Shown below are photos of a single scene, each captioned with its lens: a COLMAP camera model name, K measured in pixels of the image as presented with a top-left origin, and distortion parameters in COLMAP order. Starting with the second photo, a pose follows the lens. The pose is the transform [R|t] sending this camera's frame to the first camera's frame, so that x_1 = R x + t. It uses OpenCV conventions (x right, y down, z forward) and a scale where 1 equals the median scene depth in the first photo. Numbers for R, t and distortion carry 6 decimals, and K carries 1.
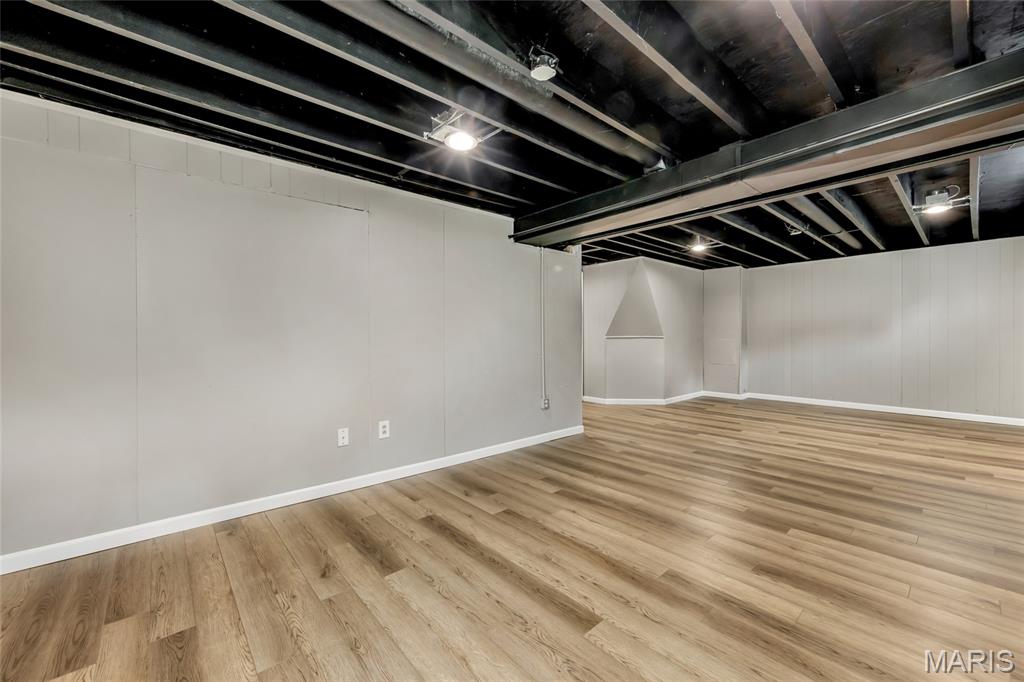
lens RADIAL K [[404.4, 0, 510.3], [0, 404.4, 336.1], [0, 0, 1]] dist [0.006401, -0.000602]
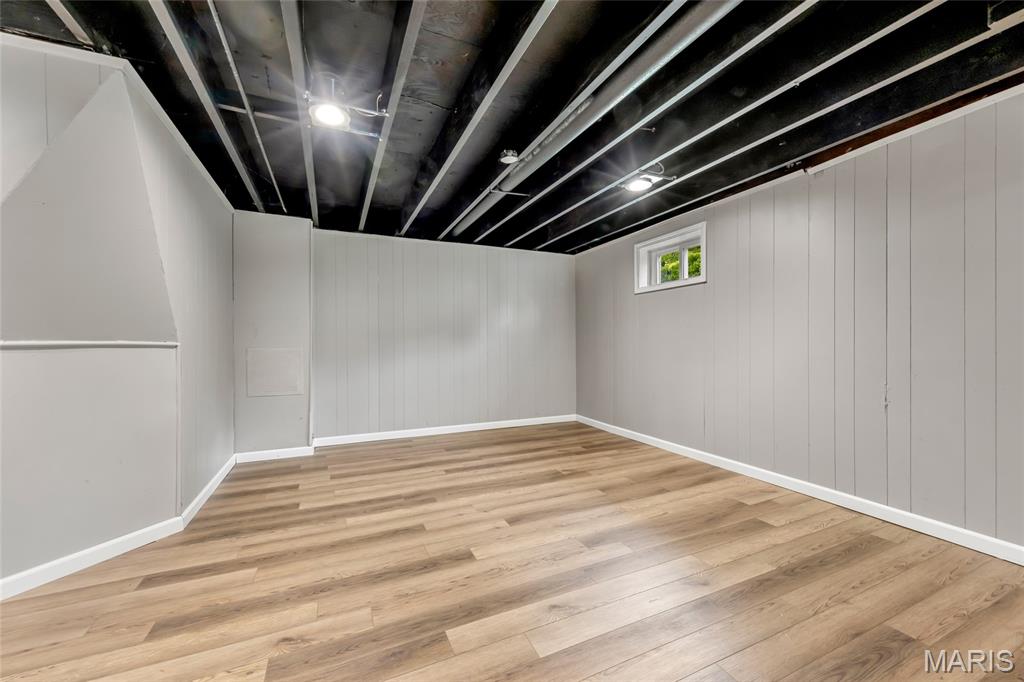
lens RADIAL K [[404.4, 0, 511.8], [0, 404.4, 341.0], [0, 0, 1]] dist [0.006401, -0.000602]
pose [[0.296597, -0.000027, 0.955003, 0.257262], [0.005154, 0.999985, -0.001573, 0.007275], [-0.954989, 0.005389, 0.296593, 1.317074]]
